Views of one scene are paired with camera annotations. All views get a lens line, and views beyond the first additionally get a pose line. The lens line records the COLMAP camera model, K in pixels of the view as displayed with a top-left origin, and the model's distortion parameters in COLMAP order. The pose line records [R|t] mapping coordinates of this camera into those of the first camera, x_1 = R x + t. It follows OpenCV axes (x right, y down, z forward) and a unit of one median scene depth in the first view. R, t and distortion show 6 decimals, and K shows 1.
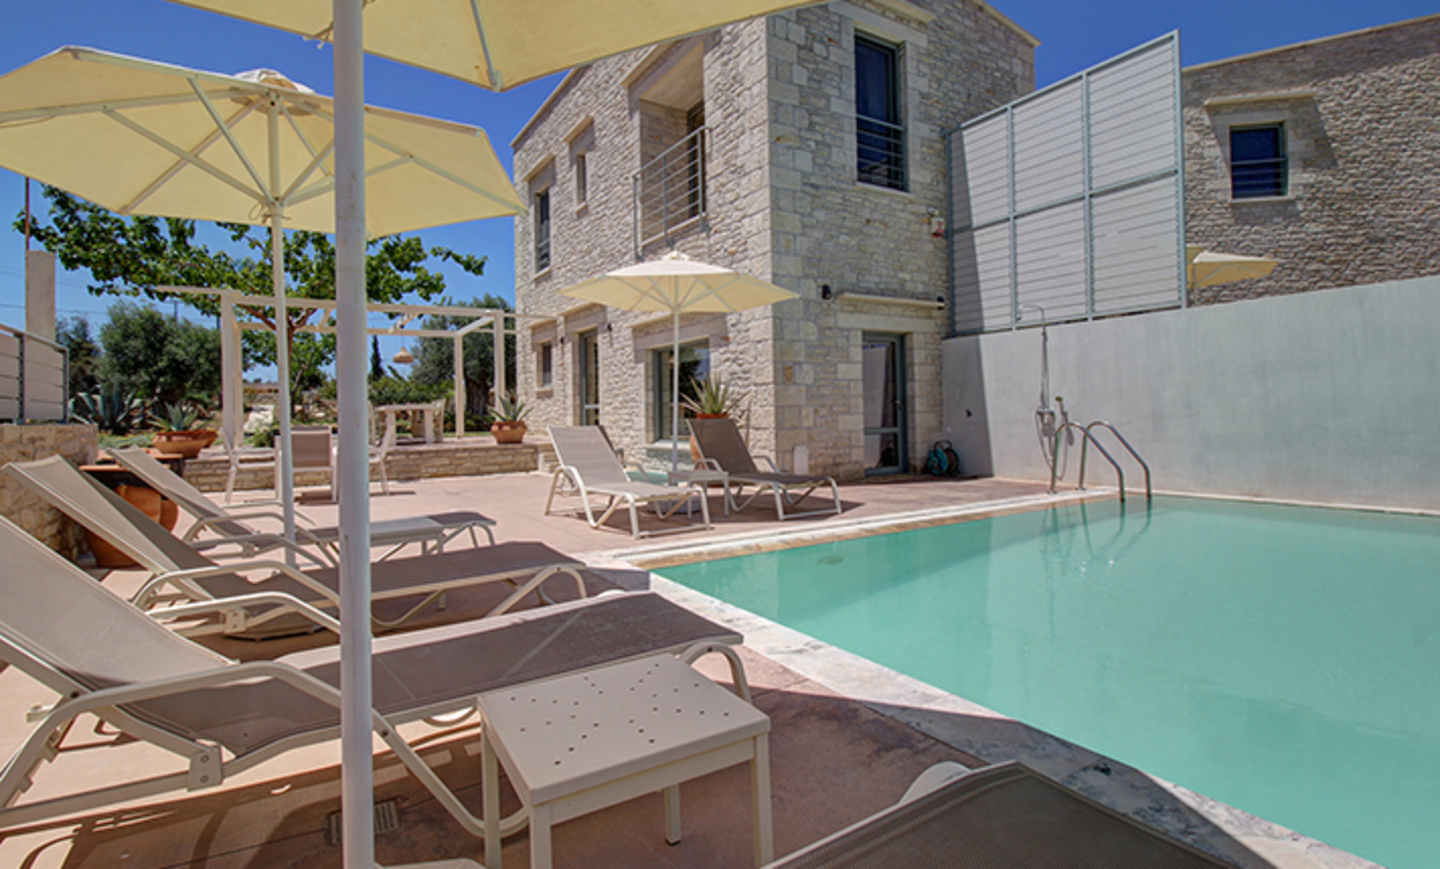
lens RADIAL K [[699.9, 0, 731.8], [0, 699.9, 407.9], [0, 0, 1]] dist [-0.009346, -0.005105]
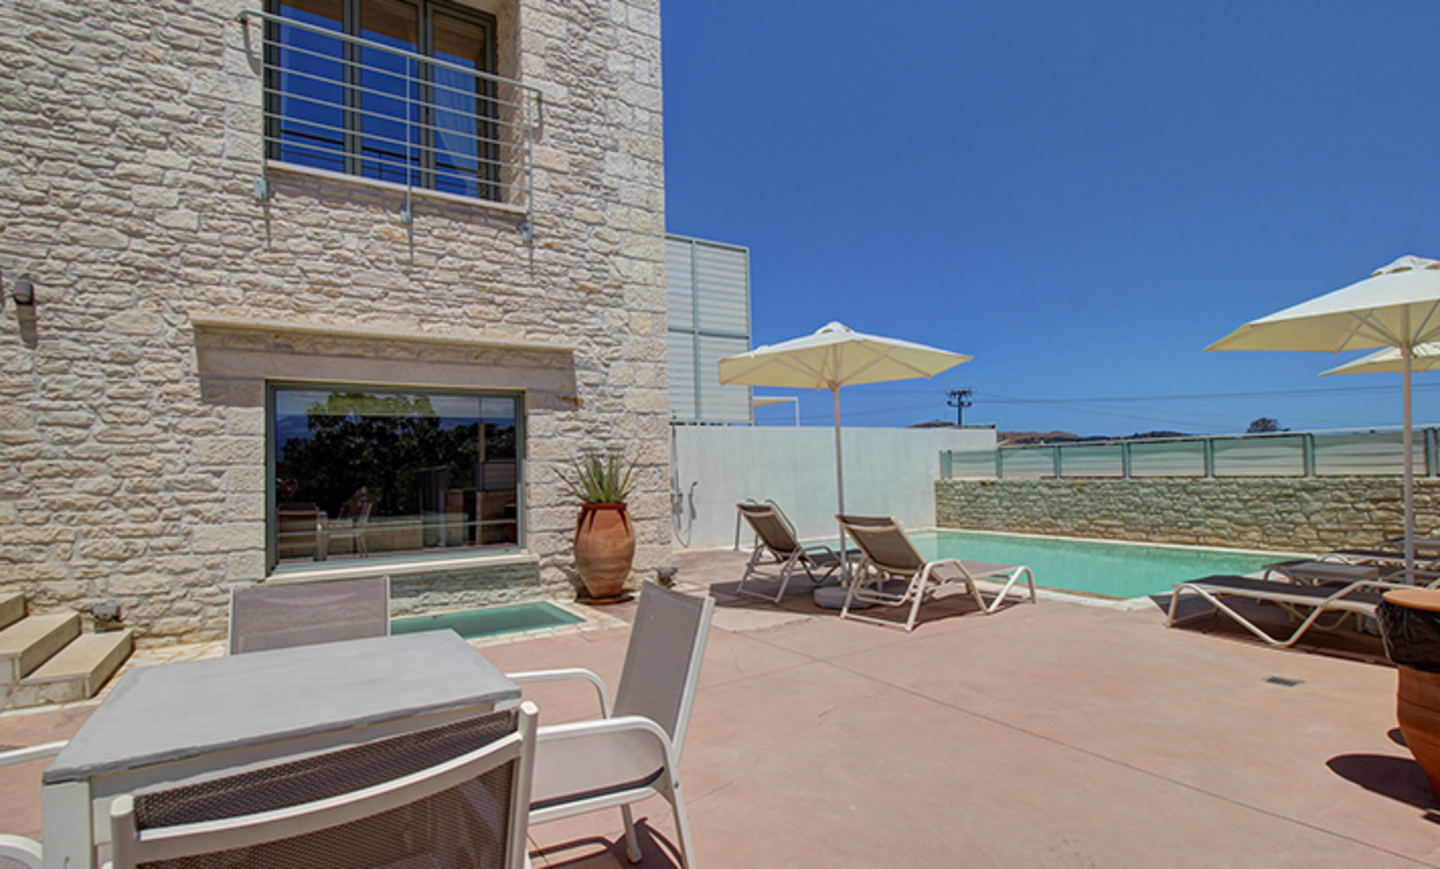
lens RADIAL K [[699.9, 0, 724.4], [0, 699.9, 456.5], [0, 0, 1]] dist [-0.009346, -0.005105]
pose [[0.009111, 0.041307, 0.999105, -0.755562], [0.015444, 0.999021, -0.041444, -0.007933], [-0.999839, 0.015808, 0.008464, 0.862729]]
